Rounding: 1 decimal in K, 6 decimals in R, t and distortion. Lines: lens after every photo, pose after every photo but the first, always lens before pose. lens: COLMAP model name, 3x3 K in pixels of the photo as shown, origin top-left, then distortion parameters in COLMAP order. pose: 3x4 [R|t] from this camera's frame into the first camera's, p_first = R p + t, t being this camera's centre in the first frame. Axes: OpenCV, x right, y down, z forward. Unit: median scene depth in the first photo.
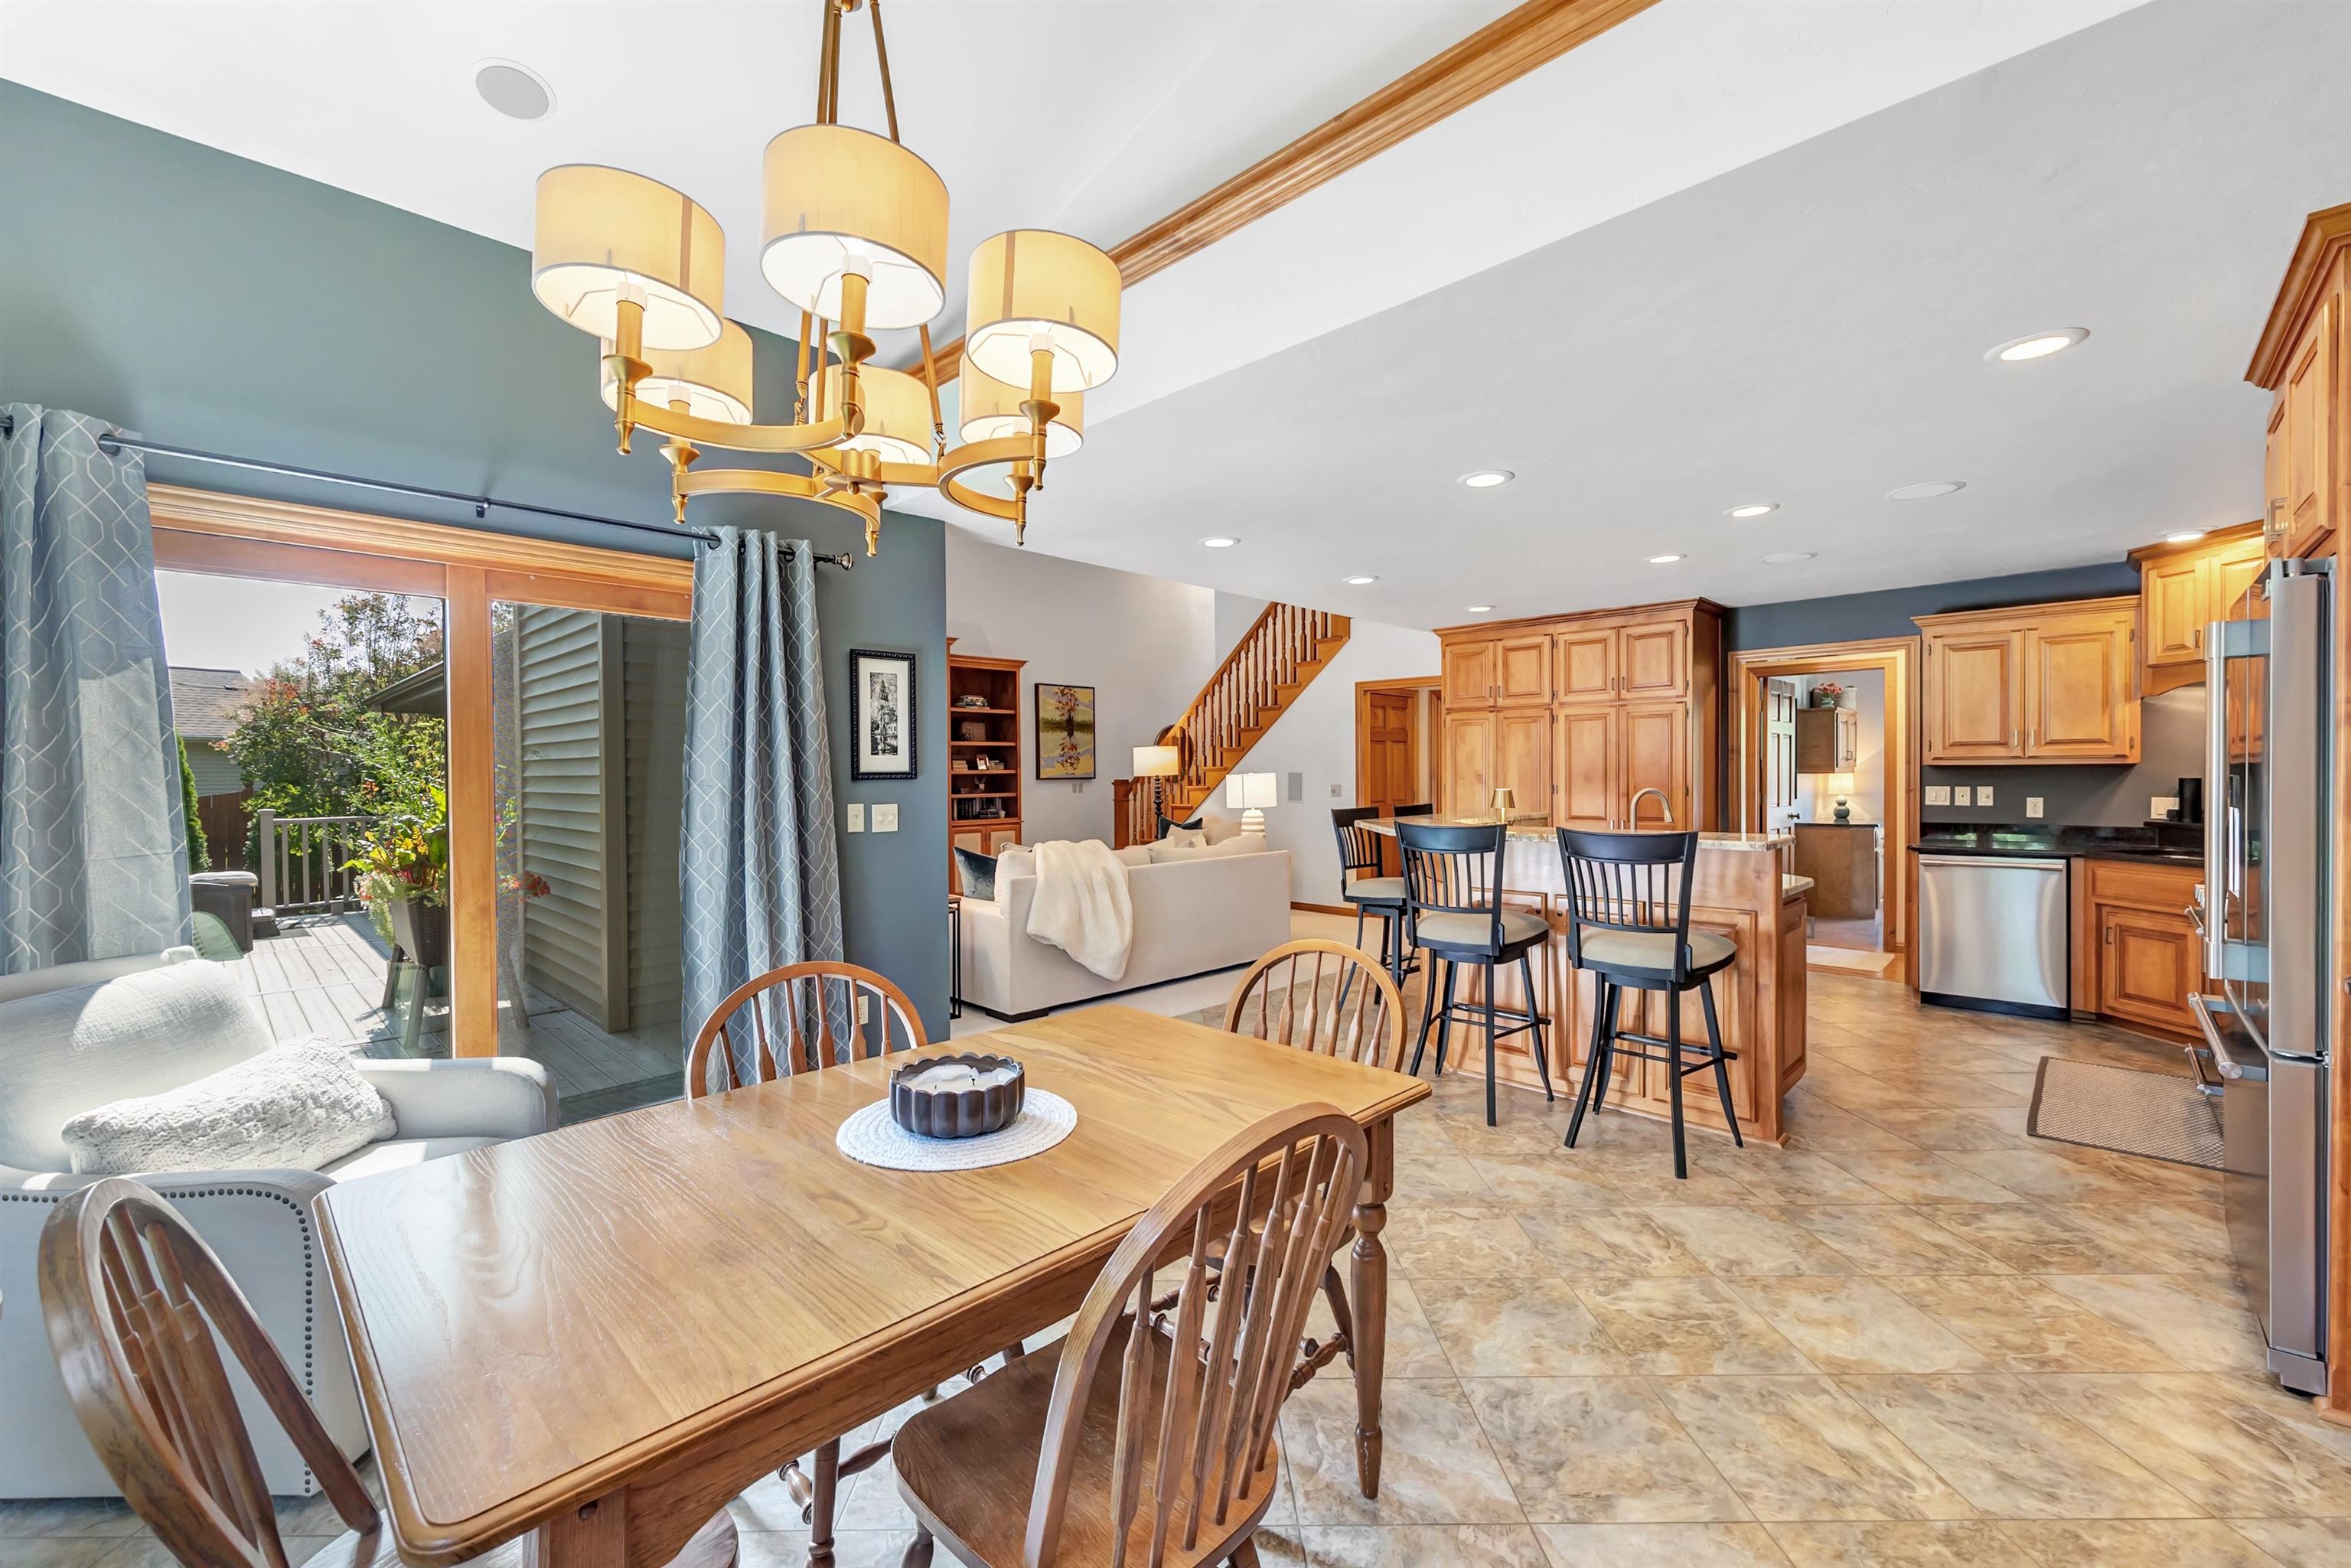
lens RADIAL K [[949.0, 0, 1166.4], [0, 949.0, 786.0], [0, 0, 1]] dist [0.003556, 0.000092]
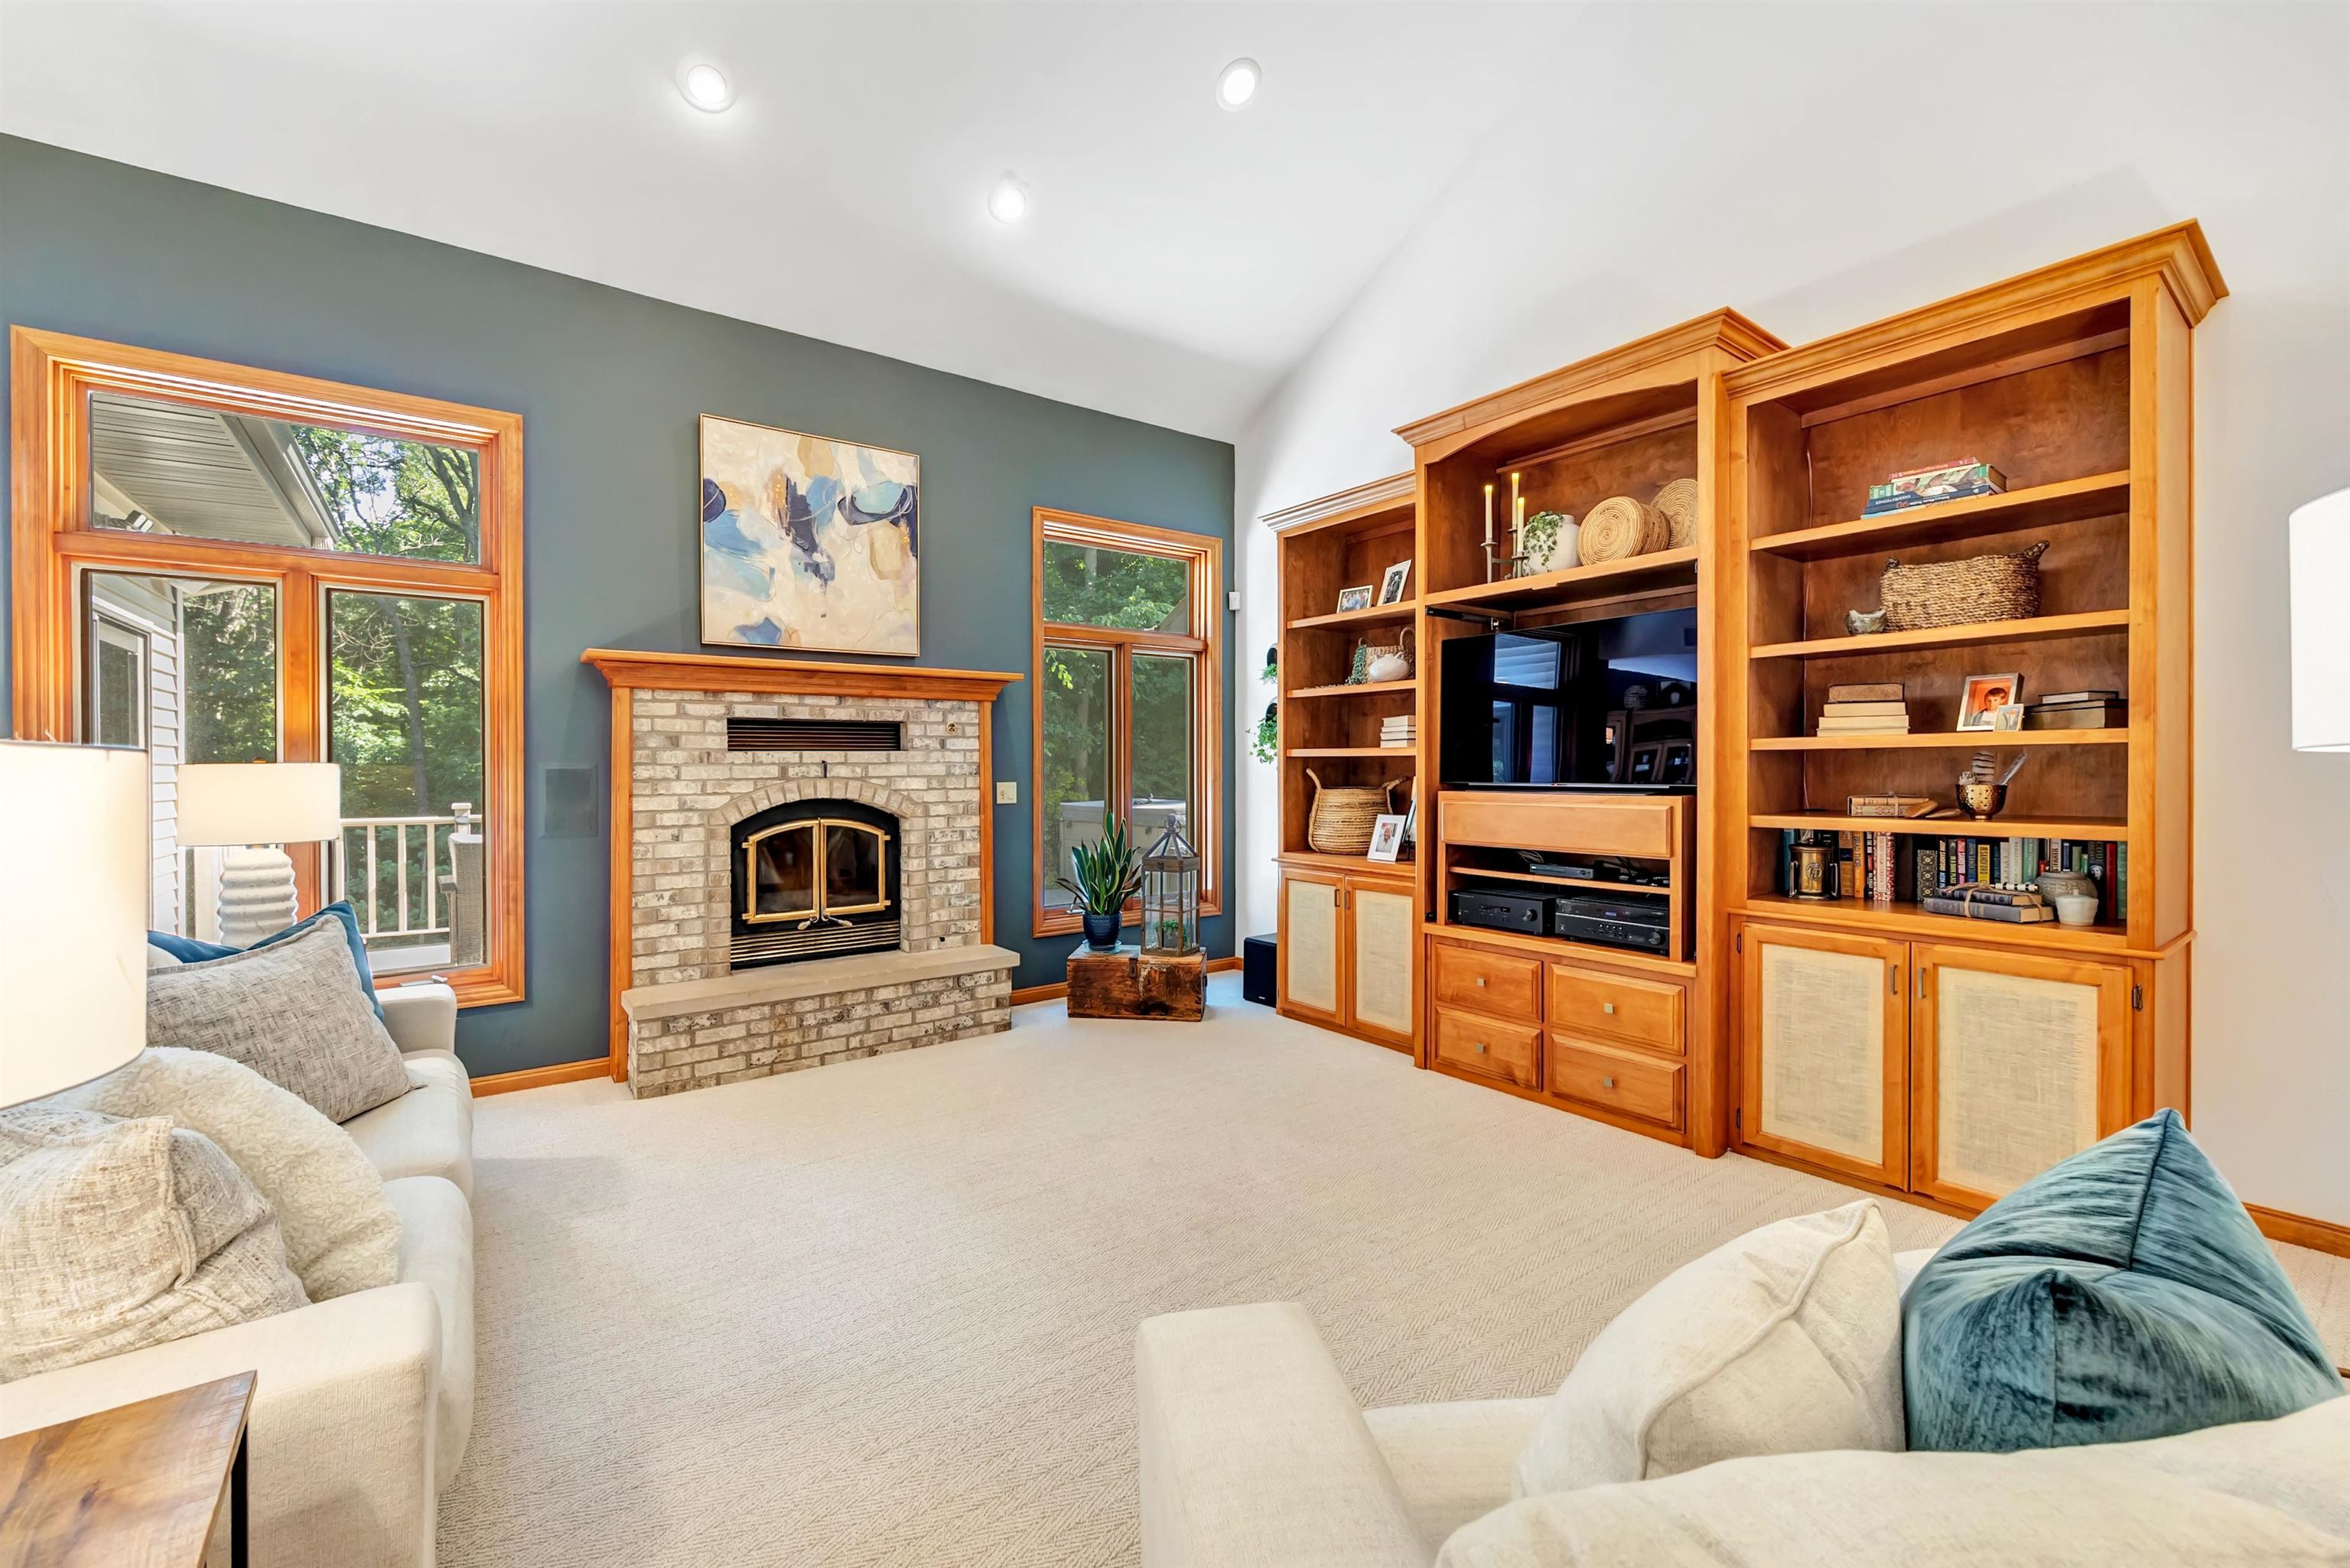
lens RADIAL K [[958.0, 0, 1168.0], [0, 958.0, 772.0], [0, 0, 1]] dist [-0.000234, 0.000023]
pose [[-0.162290, 0.013795, -0.986647, 0.110089], [-0.004648, 0.999880, 0.014744, -0.008762], [0.986732, 0.006979, -0.162207, 0.825171]]
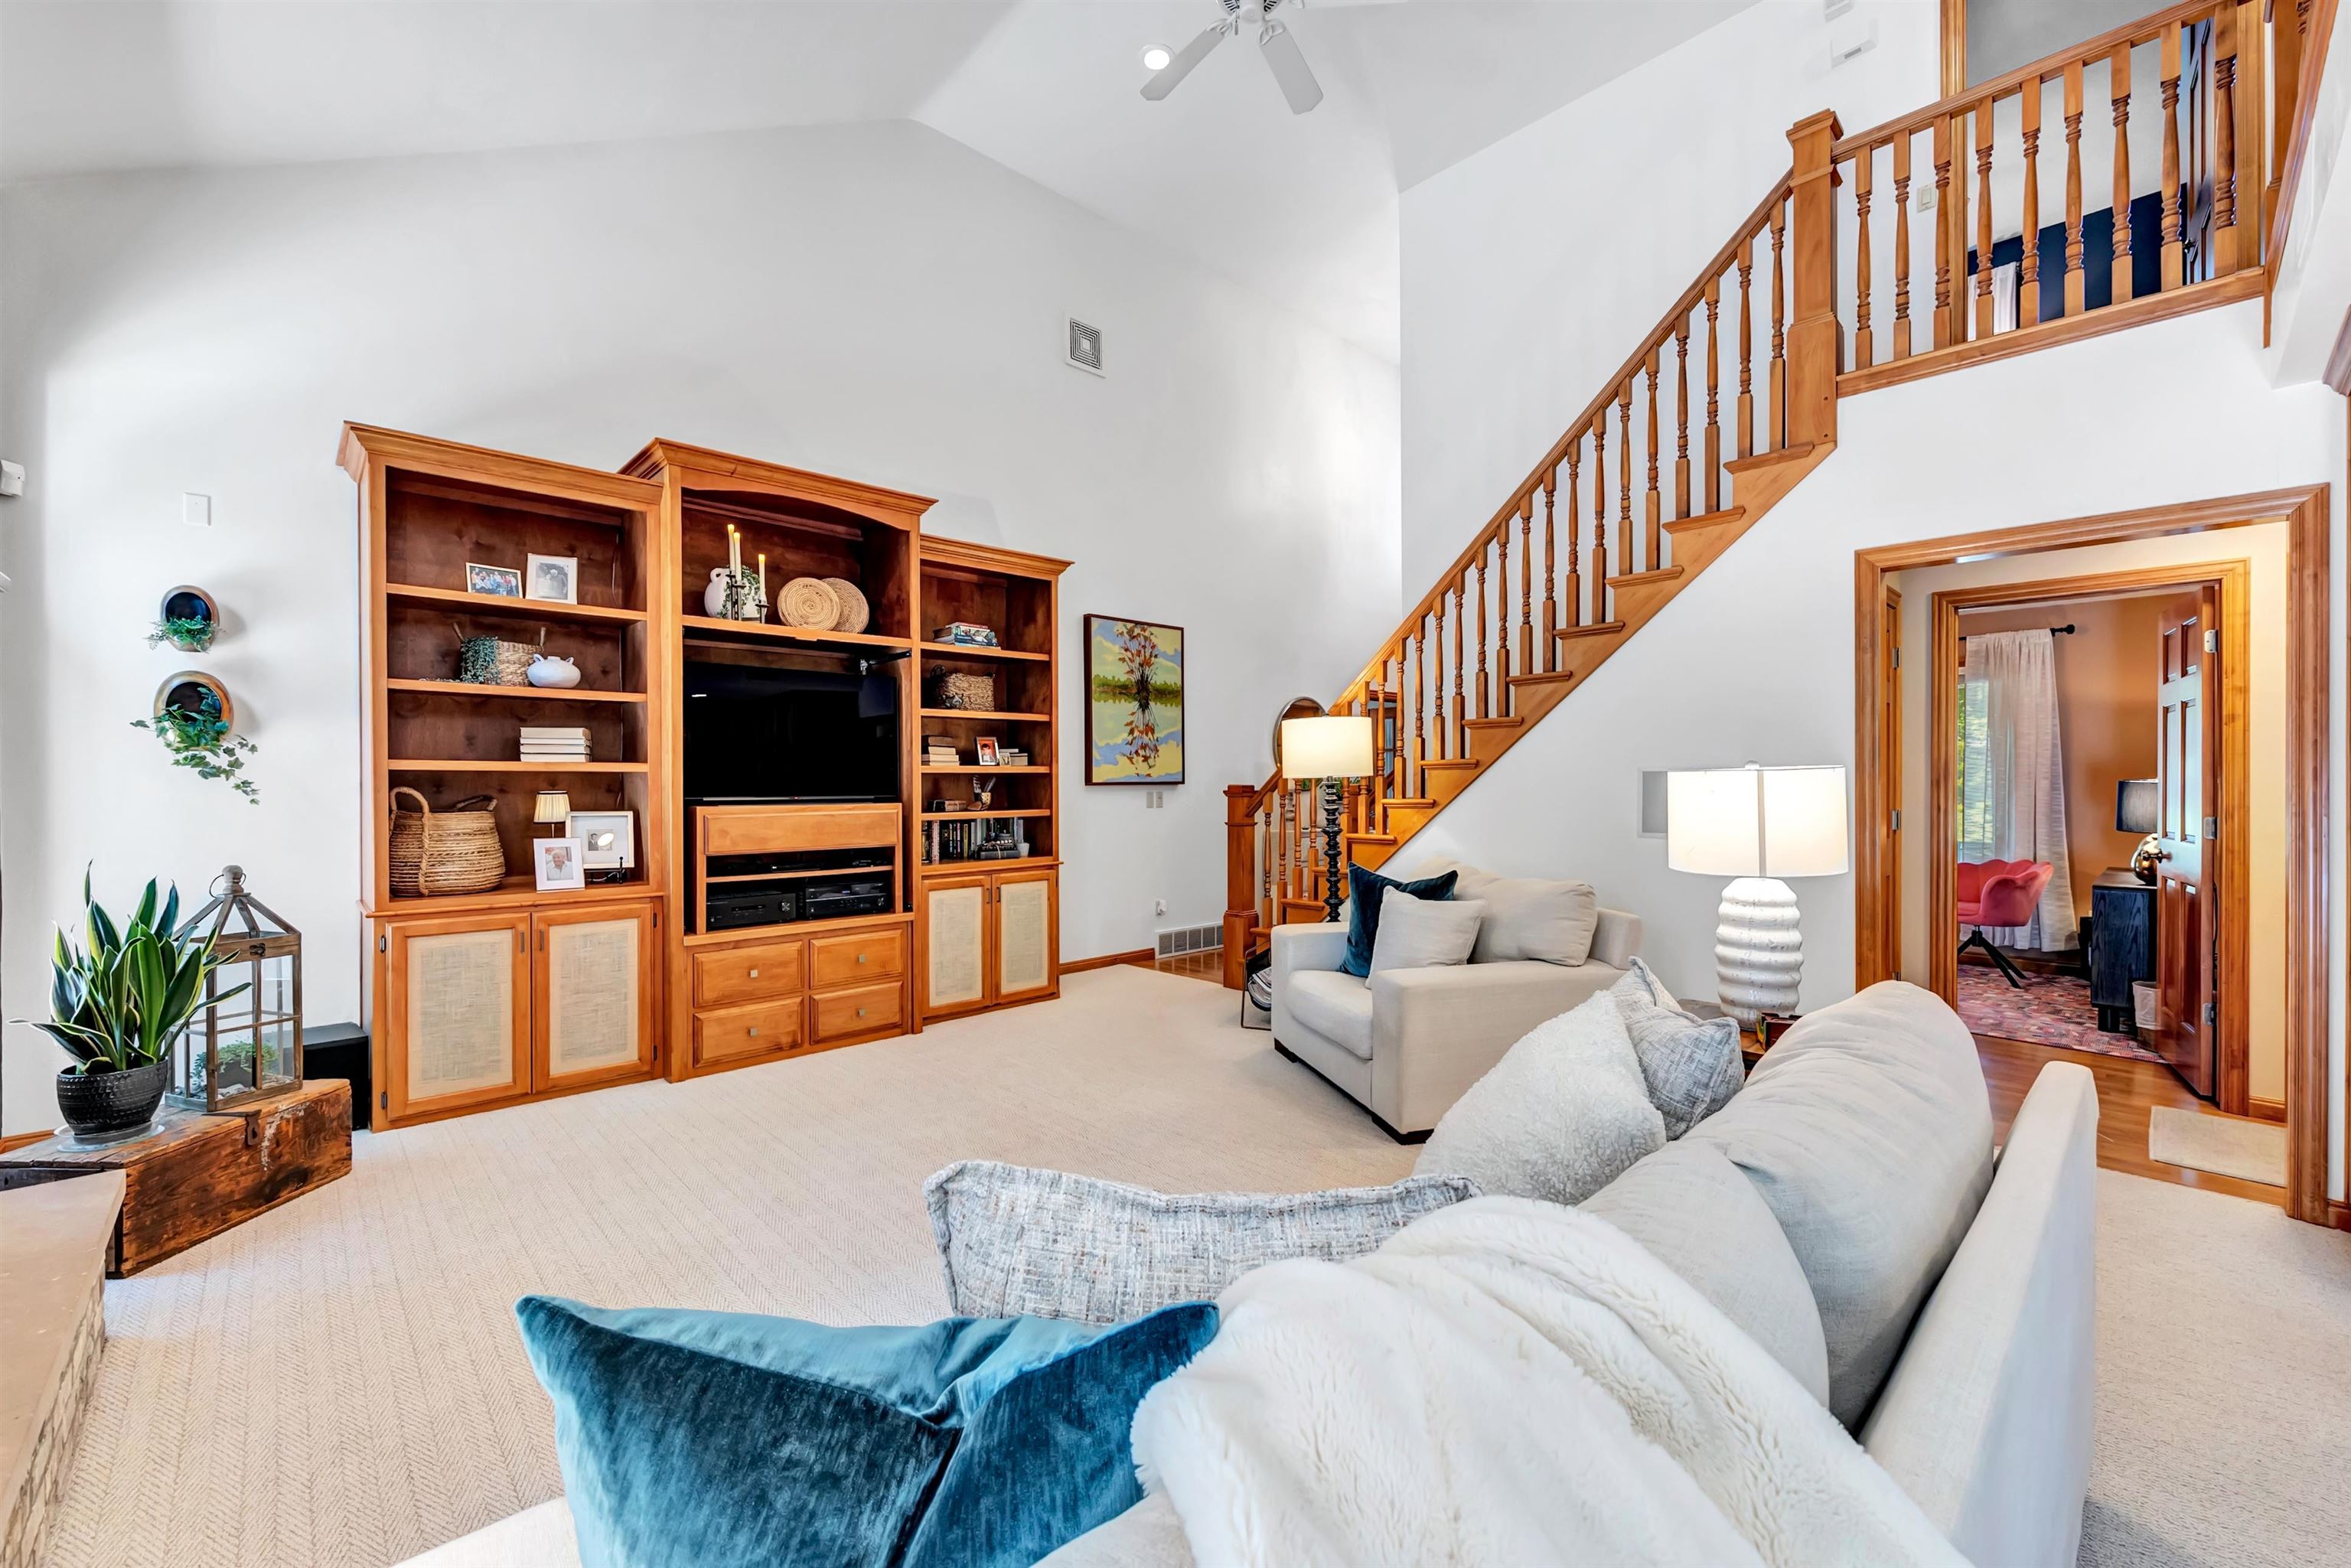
lens RADIAL K [[937.5, 0, 1137.9], [0, 937.5, 785.2], [0, 0, 1]] dist [-0.000473, -0.000022]
pose [[0.998022, 0.001153, -0.062863, -0.078202], [-0.001802, 0.999946, -0.010269, -0.001060], [0.062848, 0.010362, 0.997969, 0.490974]]
